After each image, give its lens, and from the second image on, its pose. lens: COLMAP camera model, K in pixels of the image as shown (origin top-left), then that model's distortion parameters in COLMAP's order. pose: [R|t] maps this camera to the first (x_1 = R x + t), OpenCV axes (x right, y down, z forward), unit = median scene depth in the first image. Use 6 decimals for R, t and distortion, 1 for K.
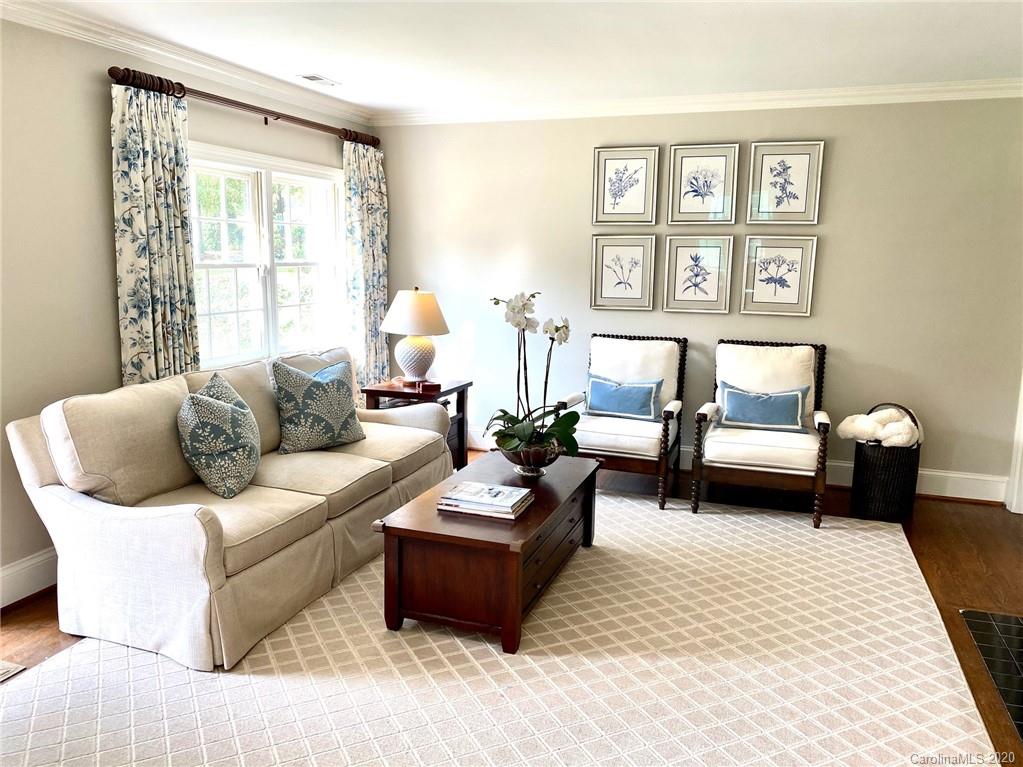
lens RADIAL K [[780.8, 0, 510.5], [0, 780.8, 384.5], [0, 0, 1]] dist [0.009573, -0.019168]
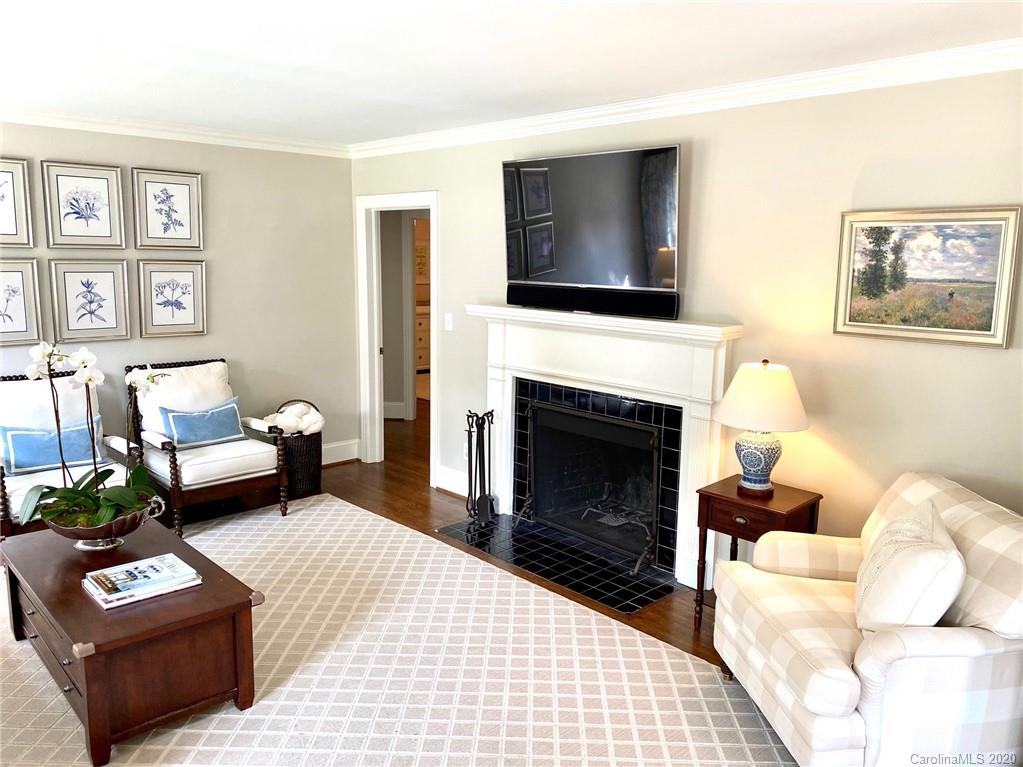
lens RADIAL K [[780.8, 0, 541.7], [0, 780.8, 369.7], [0, 0, 1]] dist [0.009573, -0.019168]
pose [[0.426922, -0.137502, 0.893773, -0.400911], [0.135255, 0.986963, 0.087233, -0.071179], [-0.894116, 0.083646, 0.439954, 0.111207]]
